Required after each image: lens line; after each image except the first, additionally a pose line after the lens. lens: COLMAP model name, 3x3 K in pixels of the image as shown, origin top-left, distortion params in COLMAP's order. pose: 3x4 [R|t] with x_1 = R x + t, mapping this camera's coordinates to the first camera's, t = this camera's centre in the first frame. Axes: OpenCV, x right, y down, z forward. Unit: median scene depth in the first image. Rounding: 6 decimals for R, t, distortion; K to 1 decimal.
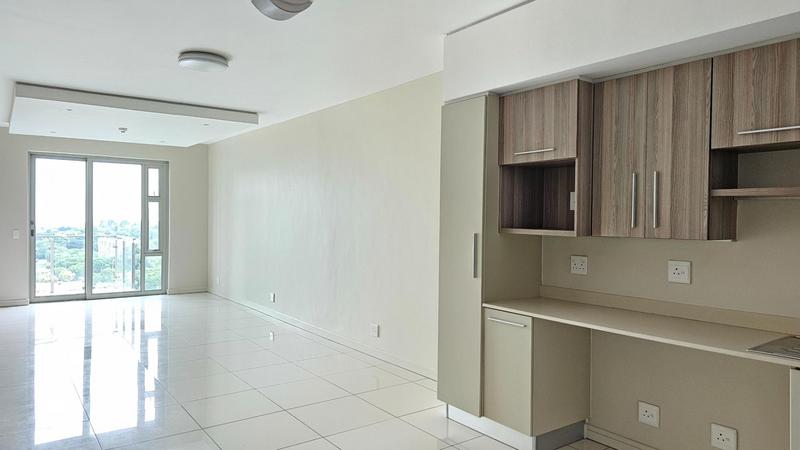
lens RADIAL K [[538.0, 0, 400.0], [0, 538.0, 225.0], [0, 0, 1]] dist [0.041439, -0.004308]
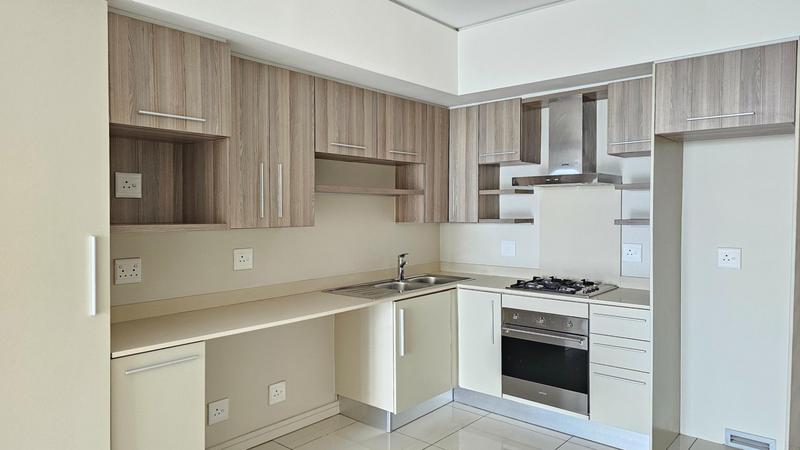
lens RADIAL K [[527.4, 0, 402.0], [0, 527.4, 227.7], [0, 0, 1]] dist [0.001162, -0.000552]
pose [[-0.238793, -0.042135, 0.970156, -0.578427], [0.013768, 0.998811, 0.046769, -0.018786], [-0.970973, 0.024526, -0.237929, 0.992638]]
